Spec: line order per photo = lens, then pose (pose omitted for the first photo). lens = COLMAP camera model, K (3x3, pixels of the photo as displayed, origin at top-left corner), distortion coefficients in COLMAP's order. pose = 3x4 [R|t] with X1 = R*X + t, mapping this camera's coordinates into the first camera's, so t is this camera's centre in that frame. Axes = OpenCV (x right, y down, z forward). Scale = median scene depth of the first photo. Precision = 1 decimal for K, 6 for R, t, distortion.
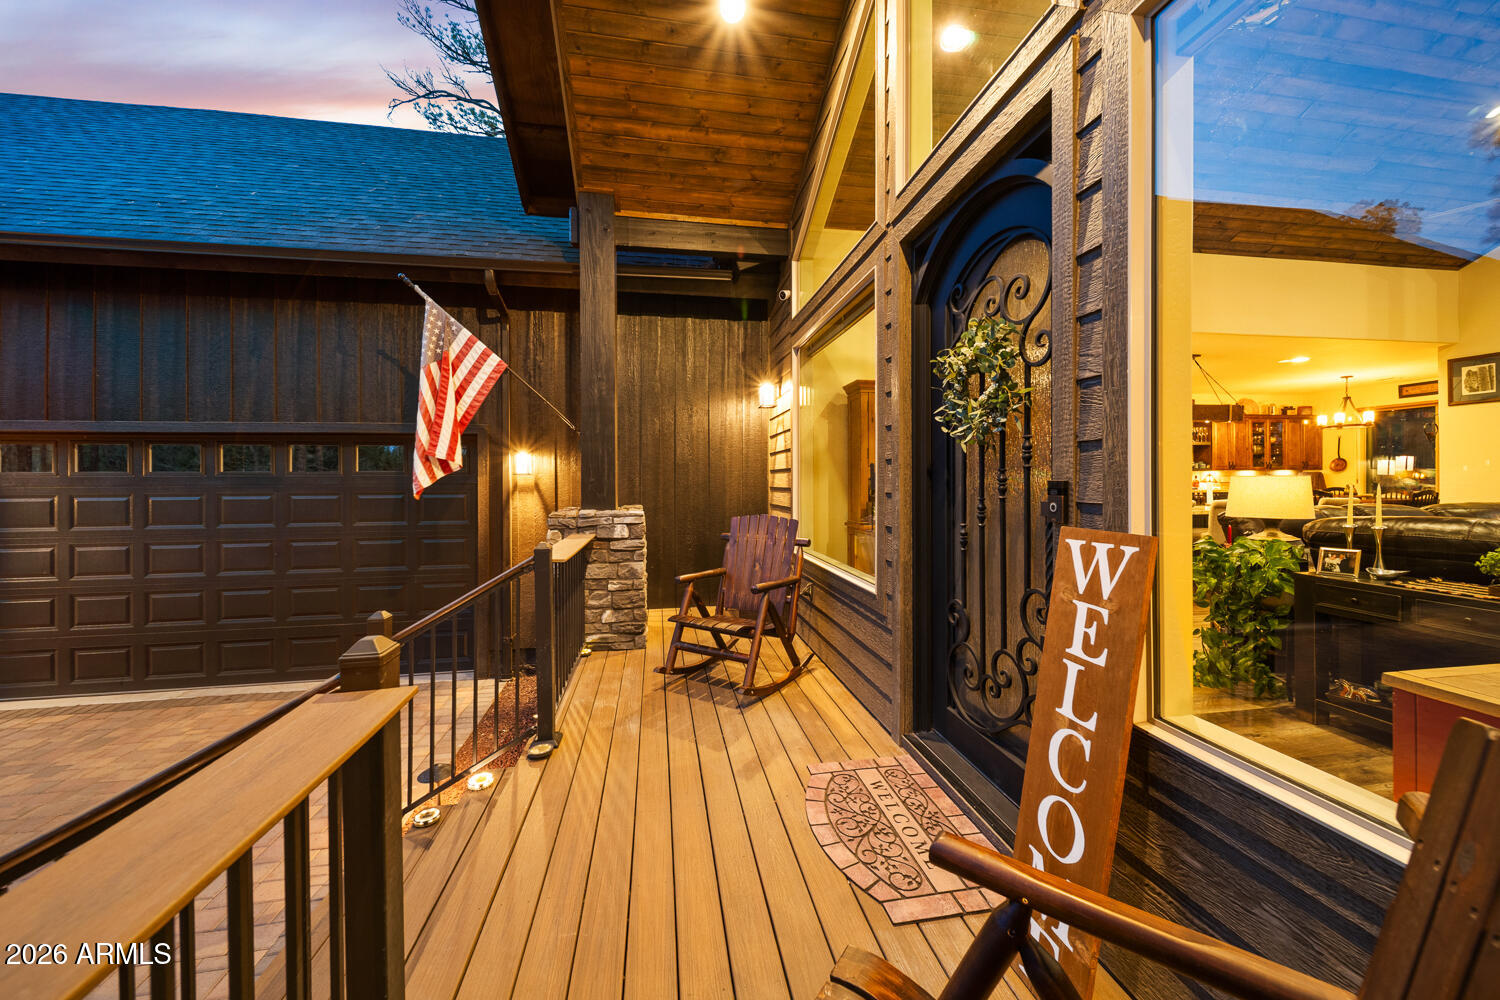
lens RADIAL K [[530.8, 0, 733.6], [0, 530.8, 484.0], [0, 0, 1]] dist [0.008860, -0.002386]
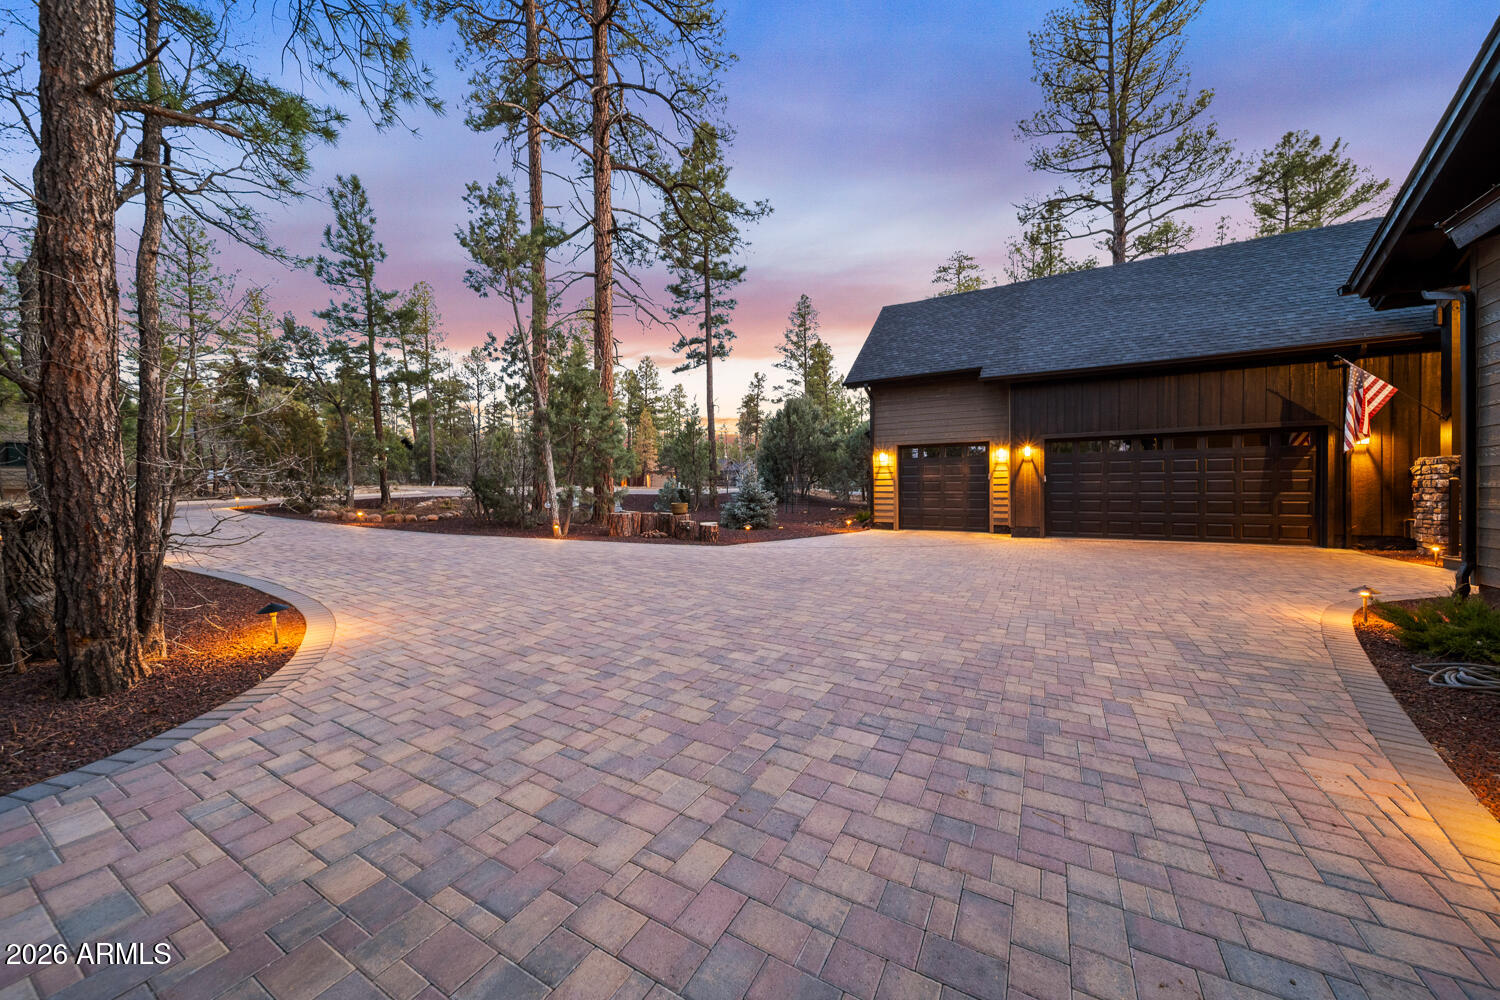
lens RADIAL K [[530.8, 0, 752.7], [0, 530.8, 494.7], [0, 0, 1]] dist [0.008860, -0.002386]
pose [[0.778679, 0.007909, -0.627372, -1.085135], [-0.007462, 0.999967, 0.003345, 0.210428], [0.627378, 0.002076, 0.778712, -2.283802]]
